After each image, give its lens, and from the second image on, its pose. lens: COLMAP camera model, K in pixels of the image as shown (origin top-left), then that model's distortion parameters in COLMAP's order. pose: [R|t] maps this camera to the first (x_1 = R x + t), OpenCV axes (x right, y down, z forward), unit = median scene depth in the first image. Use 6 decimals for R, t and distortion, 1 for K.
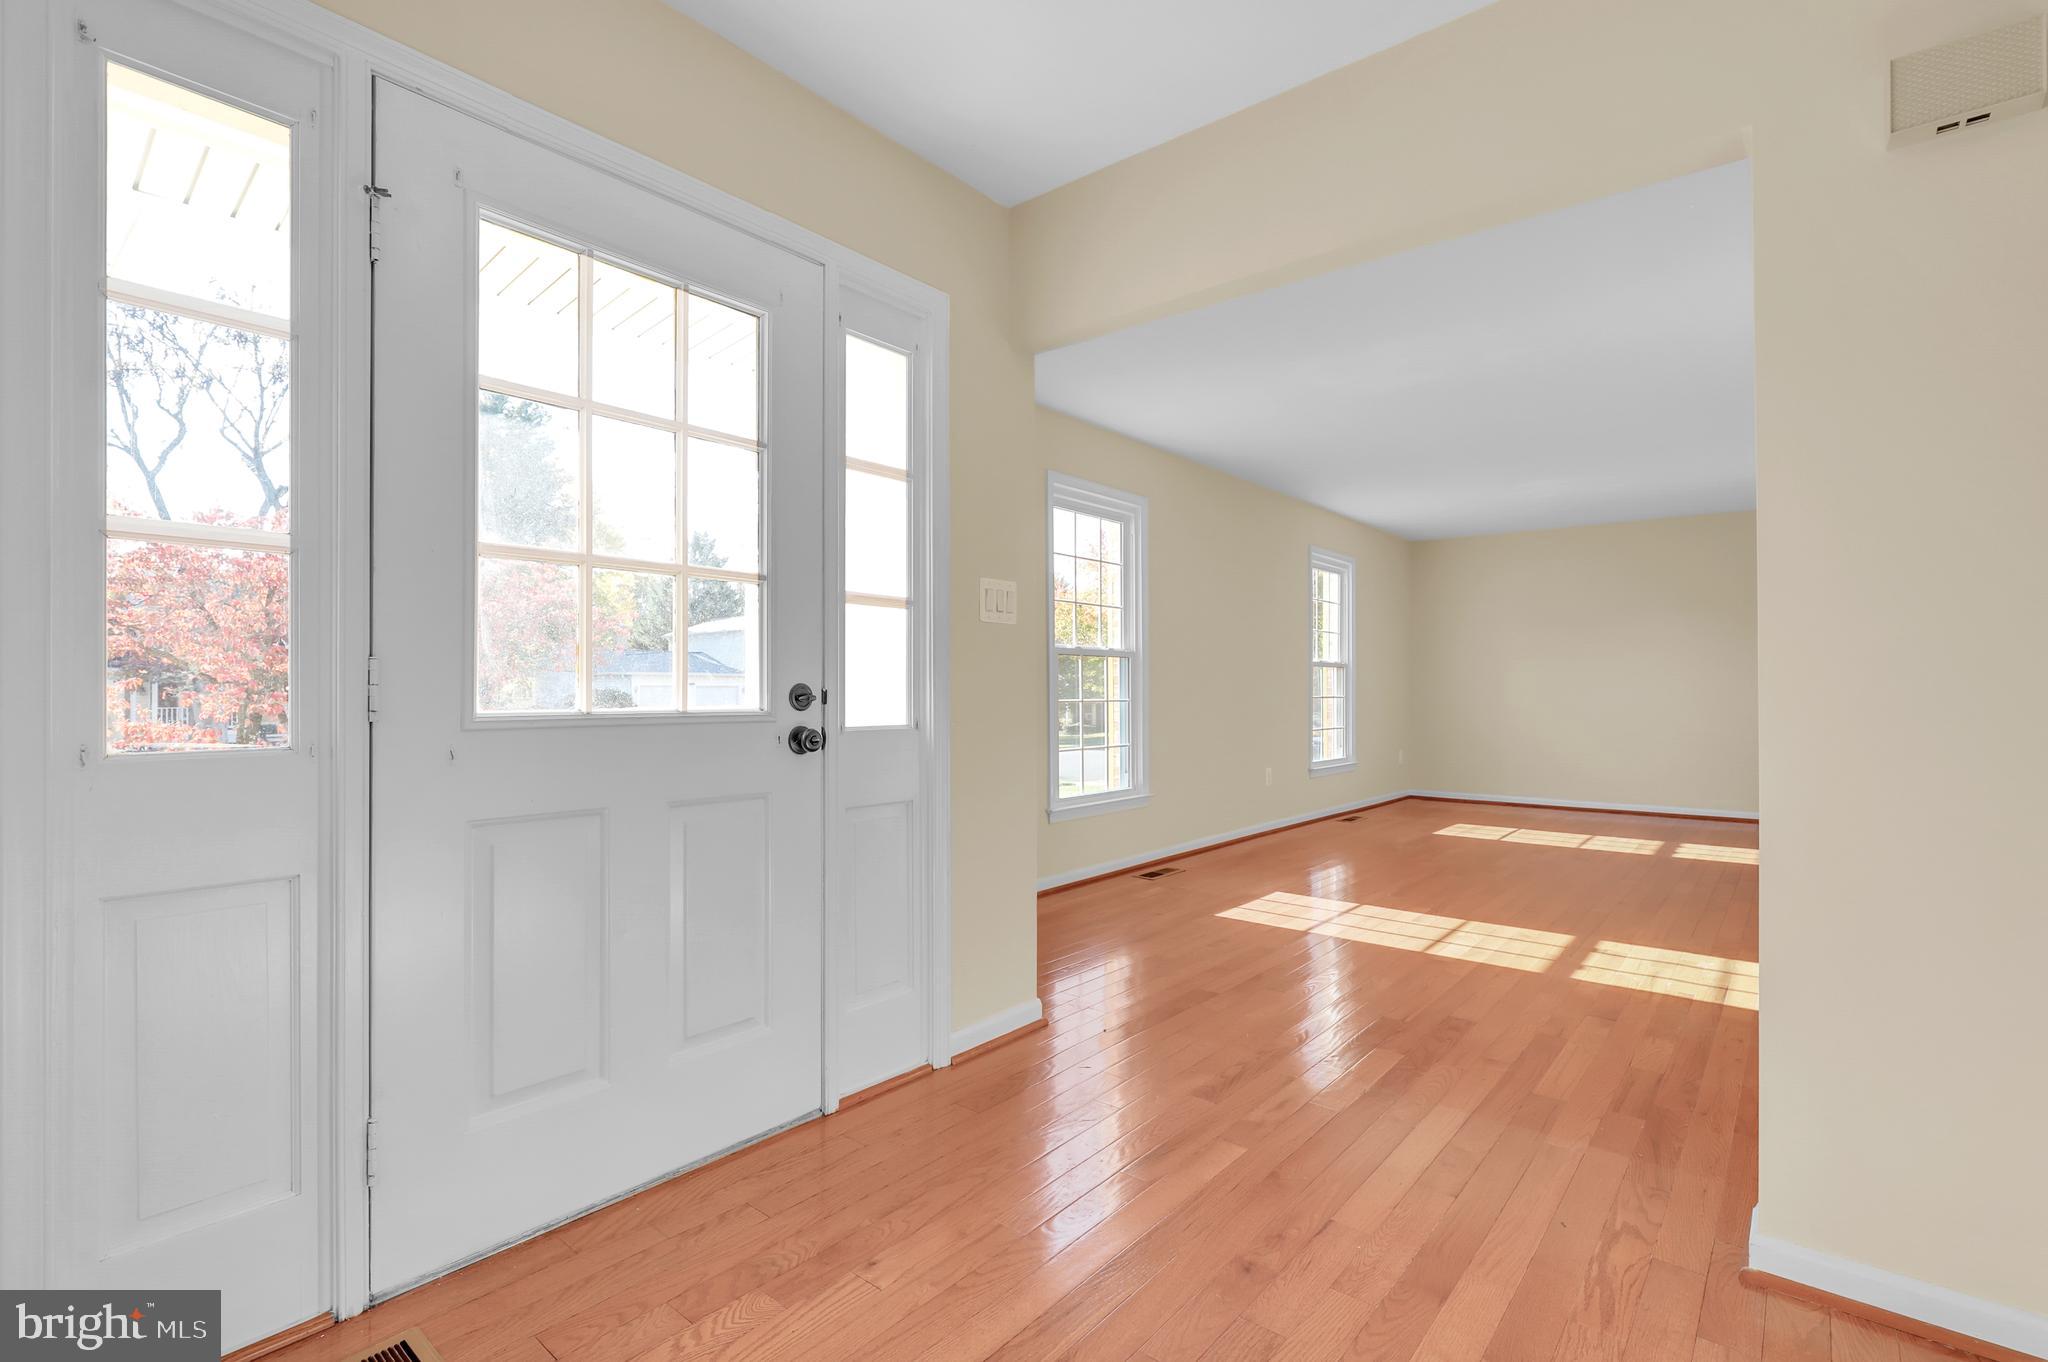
lens RADIAL K [[942.2, 0, 1035.5], [0, 942.2, 684.5], [0, 0, 1]] dist [0.003473, 0.000339]
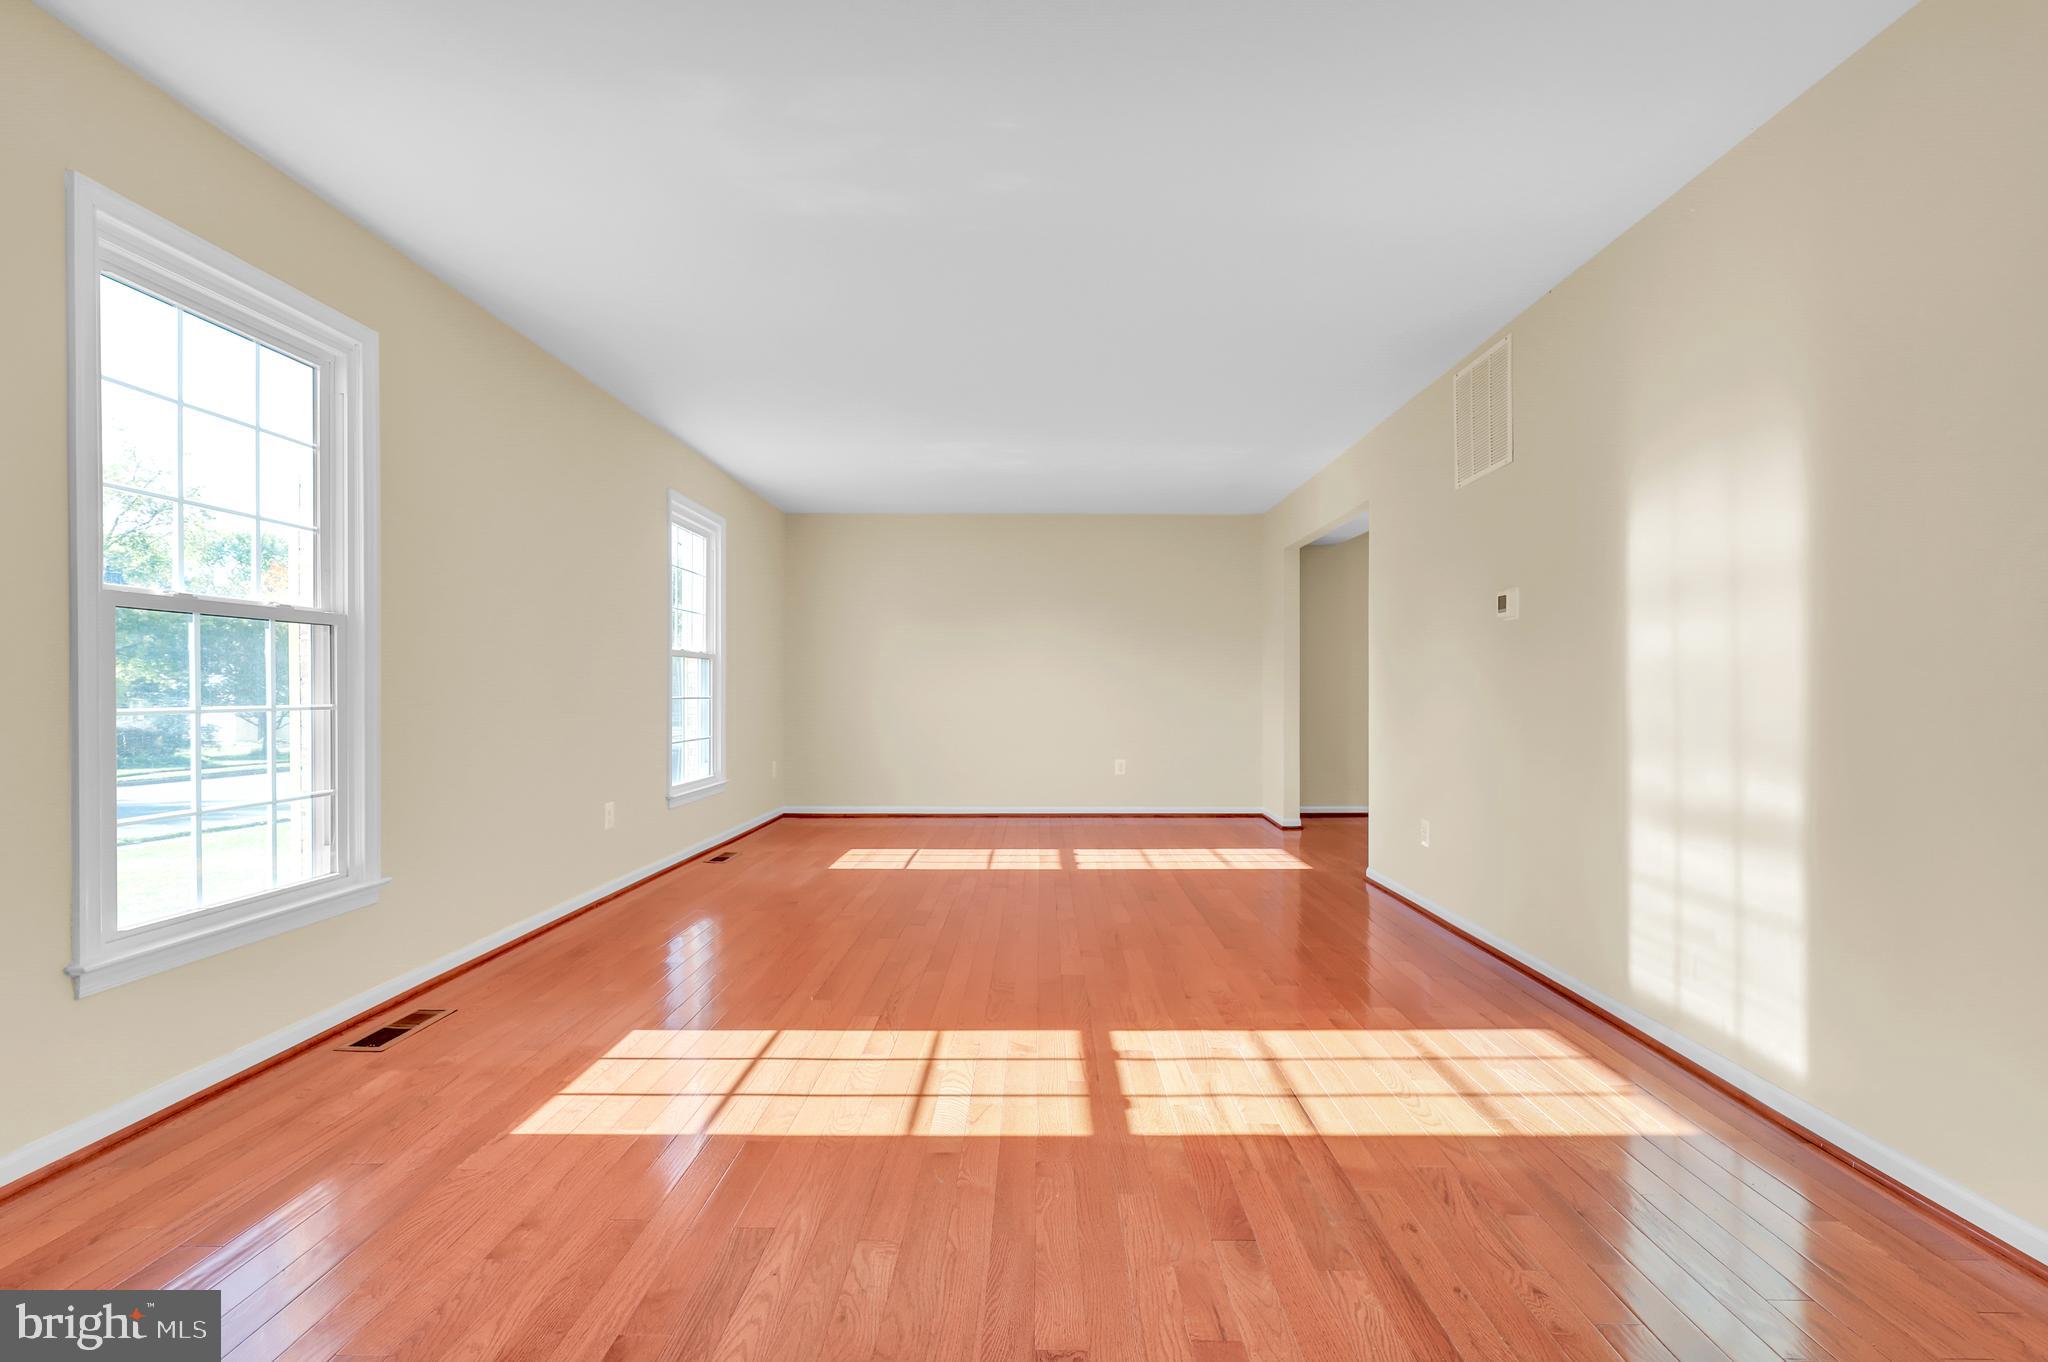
lens RADIAL K [[942.2, 0, 1035.5], [0, 942.2, 684.5], [0, 0, 1]] dist [0.003473, 0.000339]
pose [[0.777720, 0.001695, 0.628608, 0.072719], [-0.001929, 0.999998, -0.000310, 0.003865], [-0.628608, -0.000971, 0.777722, 0.343821]]
